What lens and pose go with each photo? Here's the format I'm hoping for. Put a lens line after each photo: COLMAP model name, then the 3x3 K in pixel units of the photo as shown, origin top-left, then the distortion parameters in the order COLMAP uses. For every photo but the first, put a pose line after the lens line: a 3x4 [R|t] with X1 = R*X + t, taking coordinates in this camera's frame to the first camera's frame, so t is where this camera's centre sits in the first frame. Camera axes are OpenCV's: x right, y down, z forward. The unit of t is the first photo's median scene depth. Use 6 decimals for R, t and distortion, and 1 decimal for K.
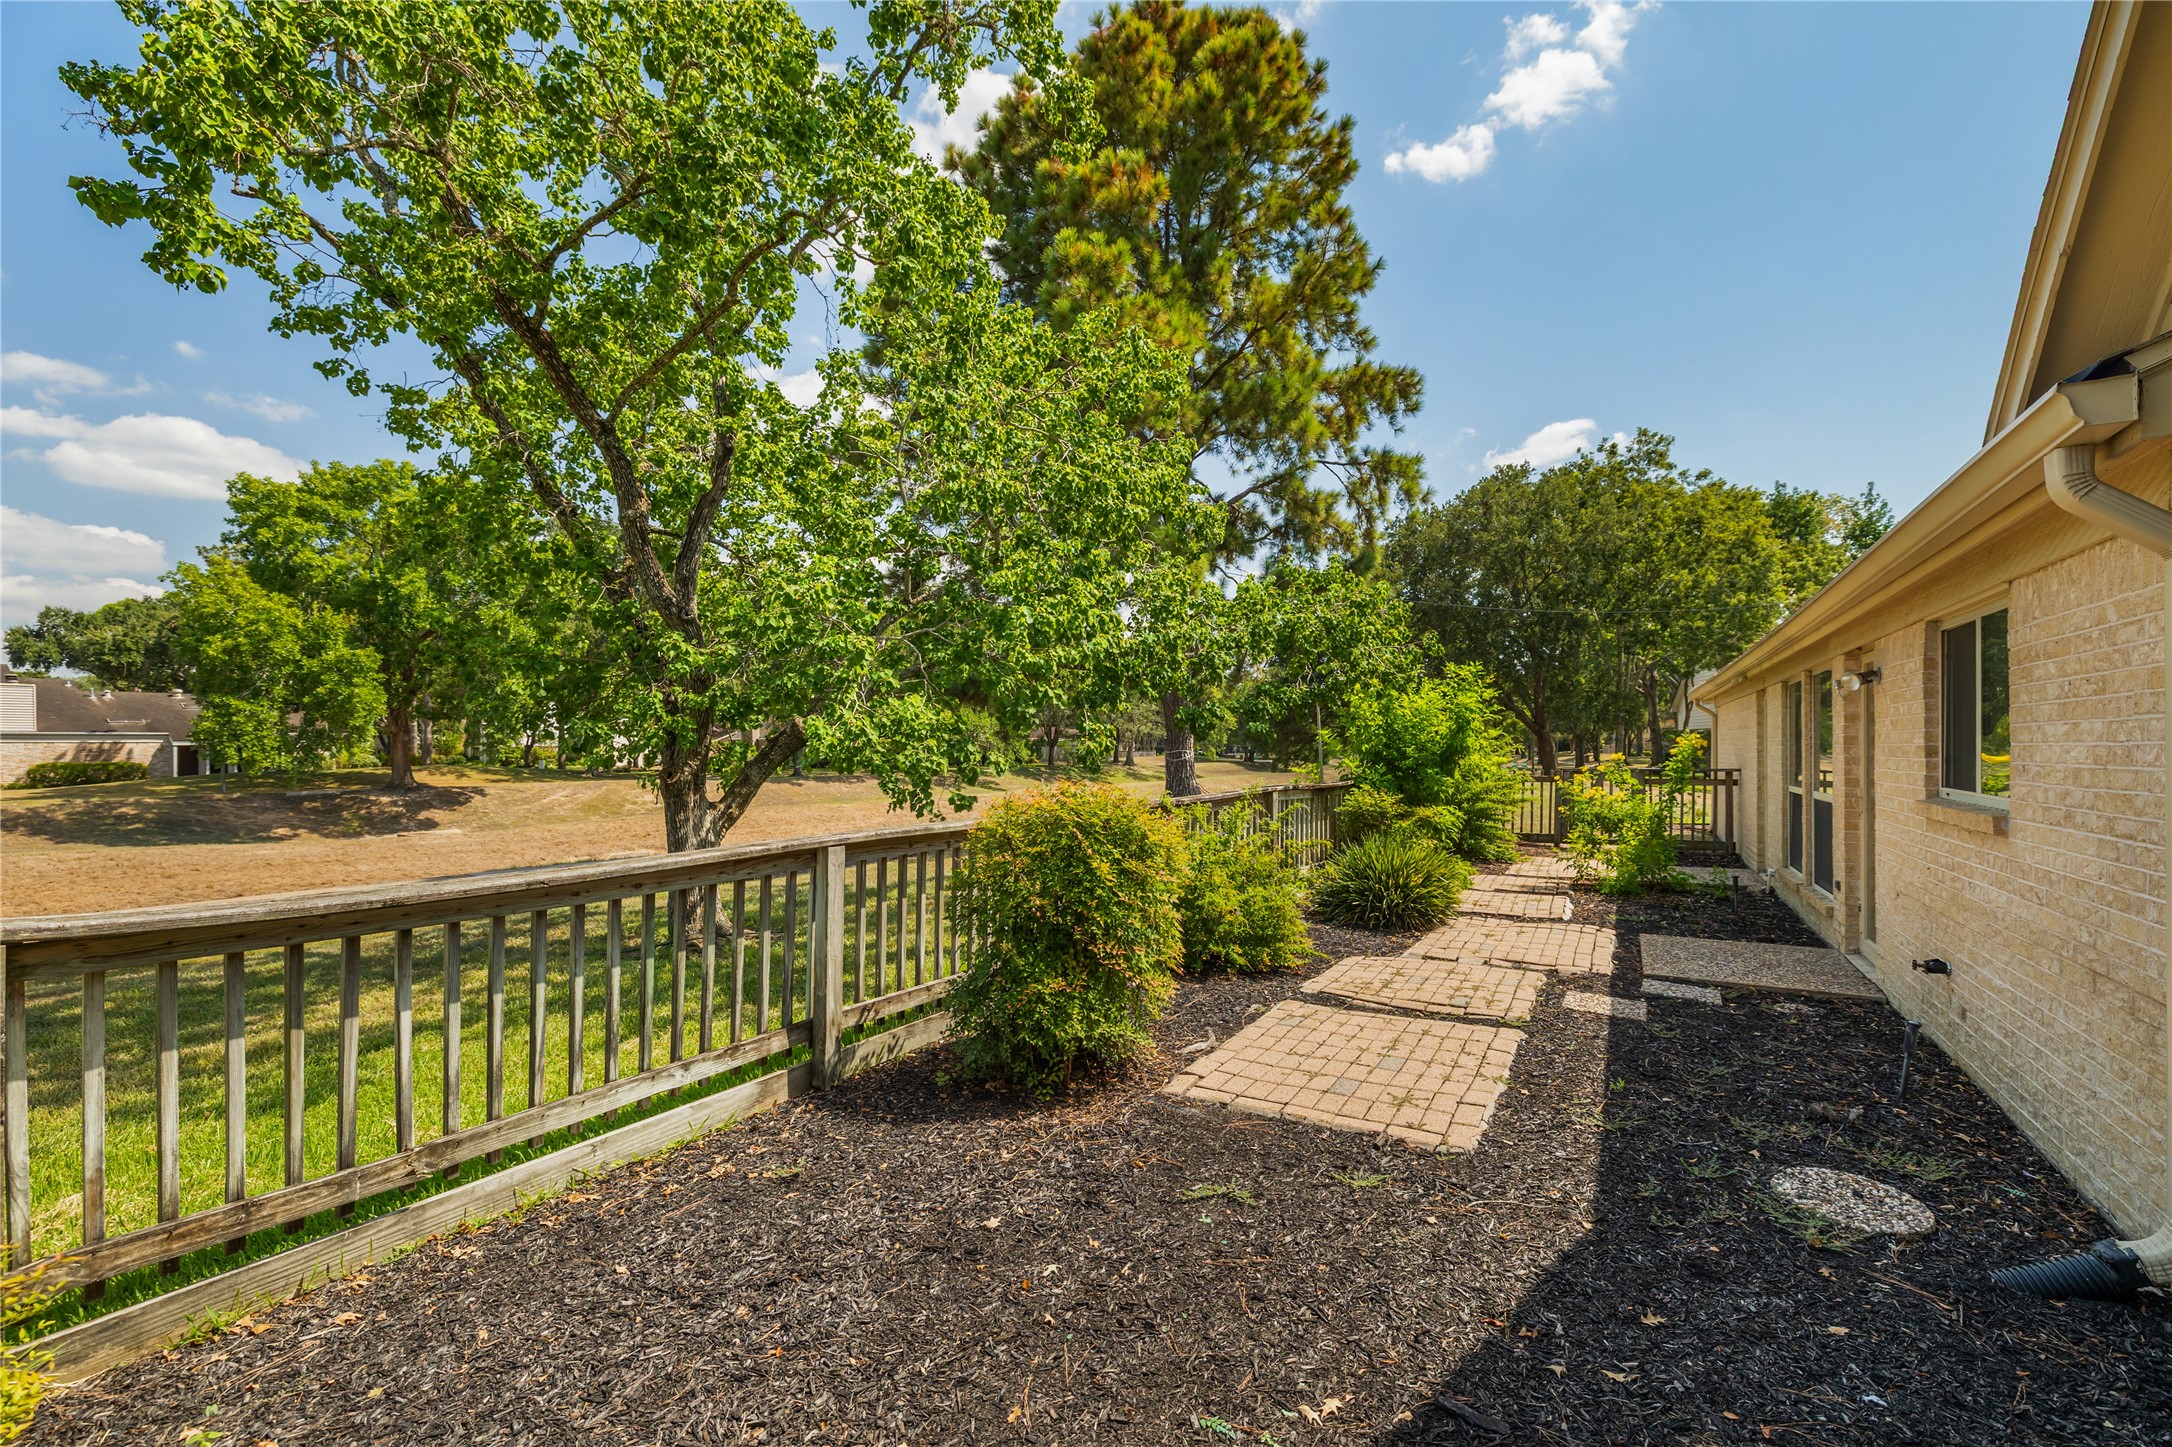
lens RADIAL K [[934.9, 0, 1090.8], [0, 934.9, 737.4], [0, 0, 1]] dist [-0.001180, 0.000463]
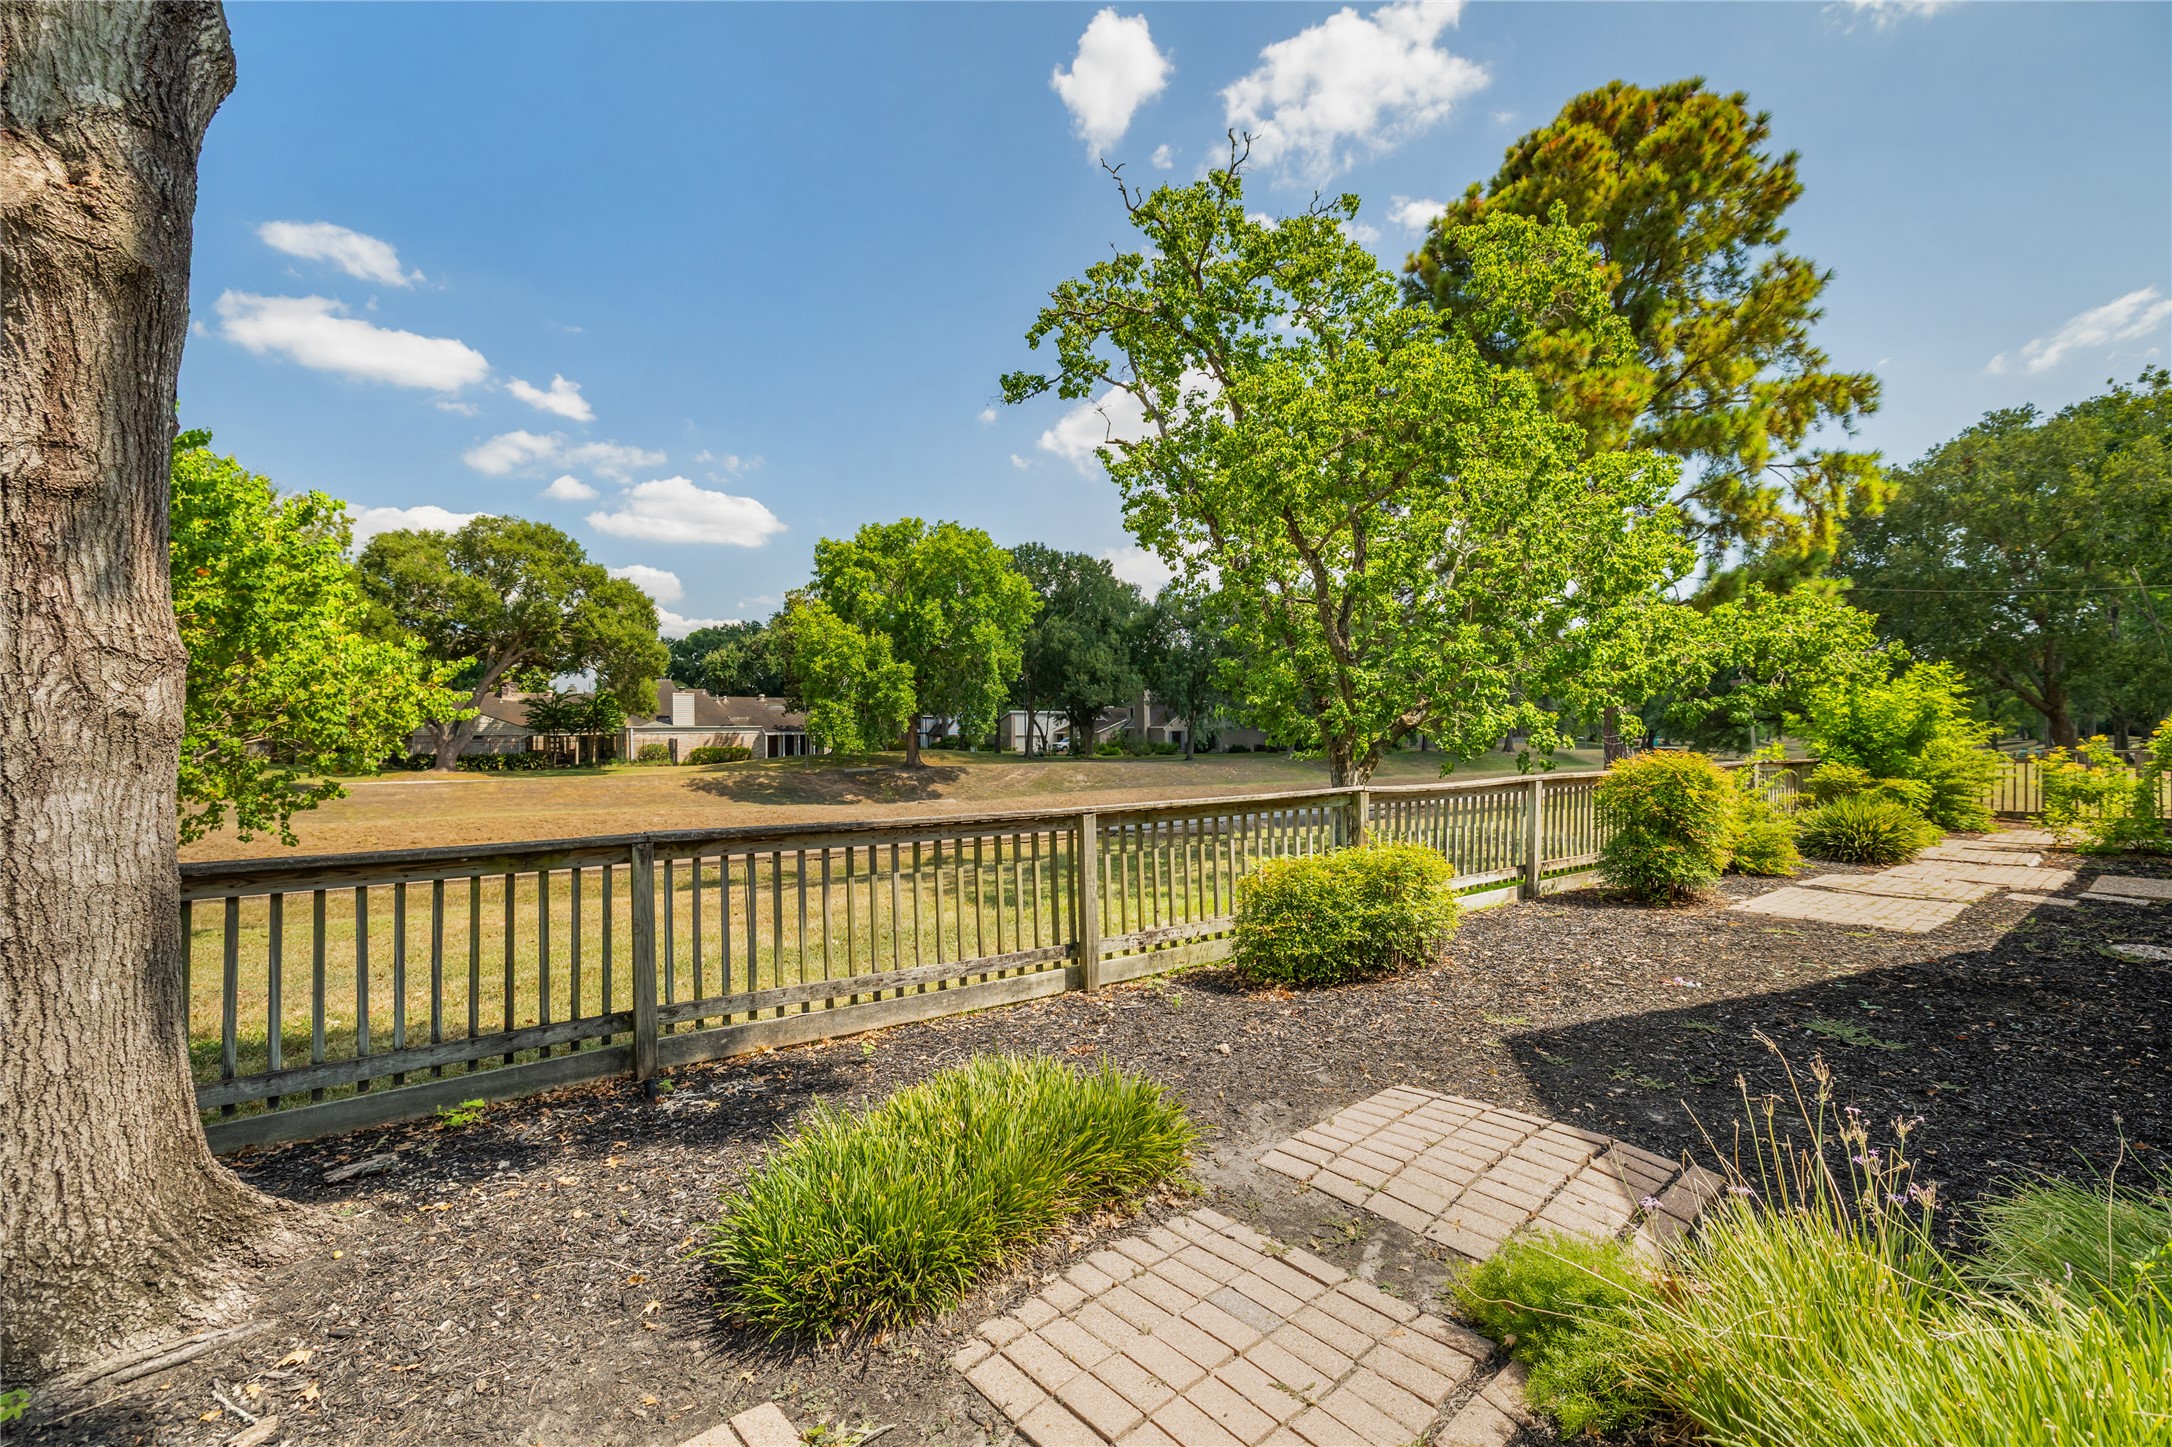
lens RADIAL K [[934.9, 0, 1078.9], [0, 934.9, 716.7], [0, 0, 1]] dist [-0.001180, 0.000463]
pose [[0.932384, -0.010253, -0.361325, -0.112695], [0.007025, 0.999923, -0.010247, -0.002508], [0.361402, 0.007015, 0.932384, -0.308942]]
